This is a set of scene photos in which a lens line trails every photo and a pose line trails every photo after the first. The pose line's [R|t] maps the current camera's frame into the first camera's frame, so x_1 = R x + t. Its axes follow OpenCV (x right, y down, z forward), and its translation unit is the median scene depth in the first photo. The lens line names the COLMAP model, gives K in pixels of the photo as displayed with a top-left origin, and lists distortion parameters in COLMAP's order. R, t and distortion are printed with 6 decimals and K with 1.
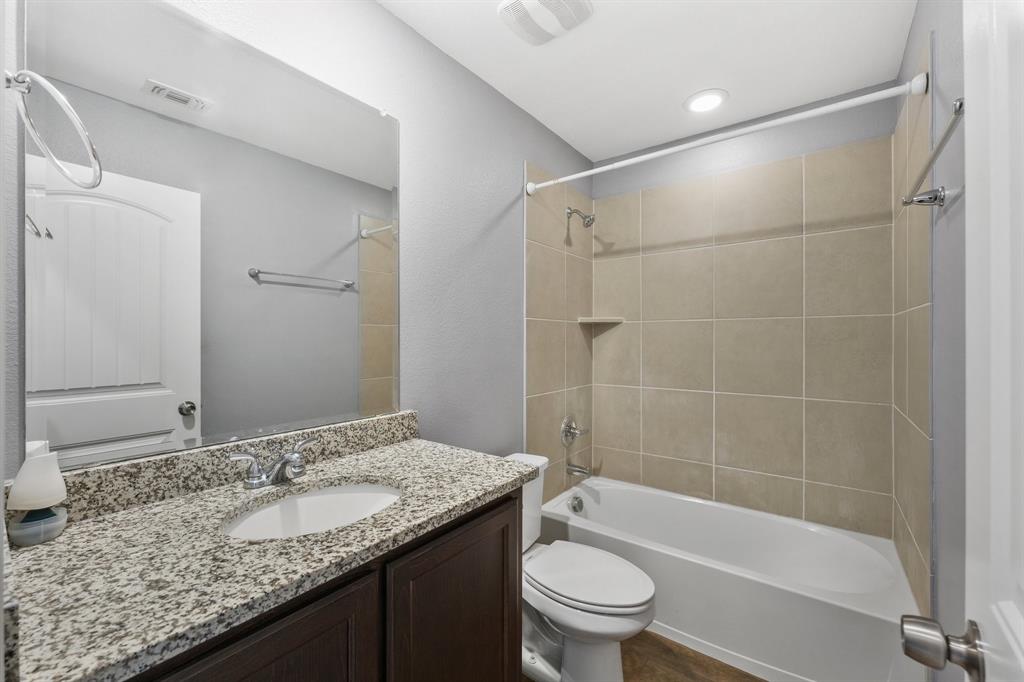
lens RADIAL K [[408.9, 0, 512.0], [0, 408.9, 341.0], [0, 0, 1]] dist [0.000887, -0.000023]
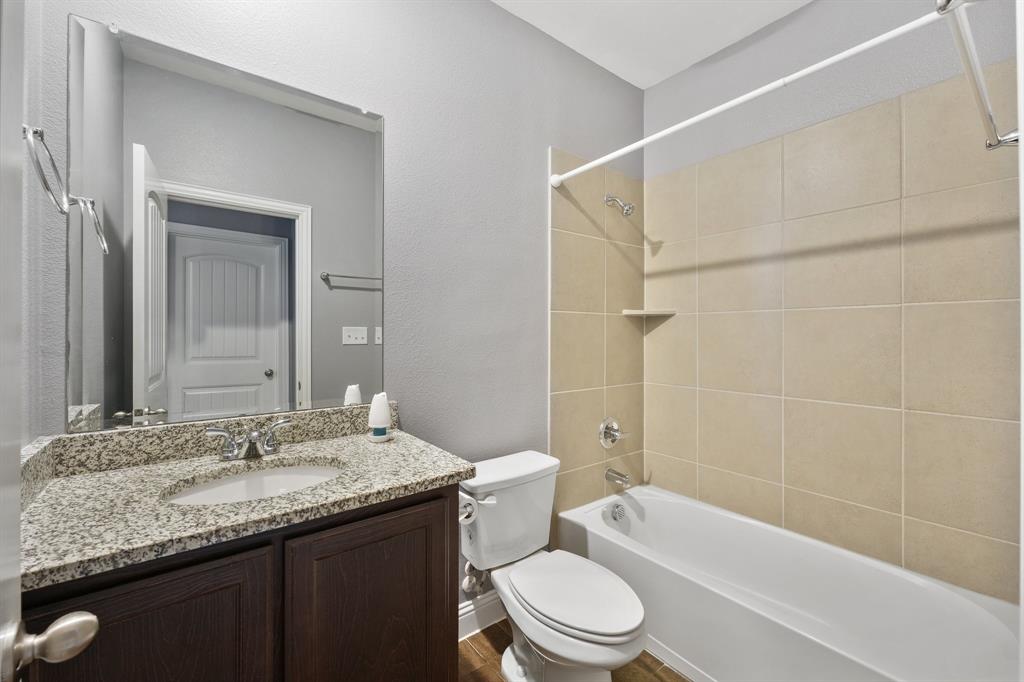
lens RADIAL K [[408.9, 0, 512.0], [0, 408.9, 341.0], [0, 0, 1]] dist [0.000887, -0.000023]
pose [[0.962501, 0.000661, -0.271277, 0.205539], [-0.001150, 0.999998, -0.001646, 0.016658], [0.271276, 0.001897, 0.962500, 0.063932]]
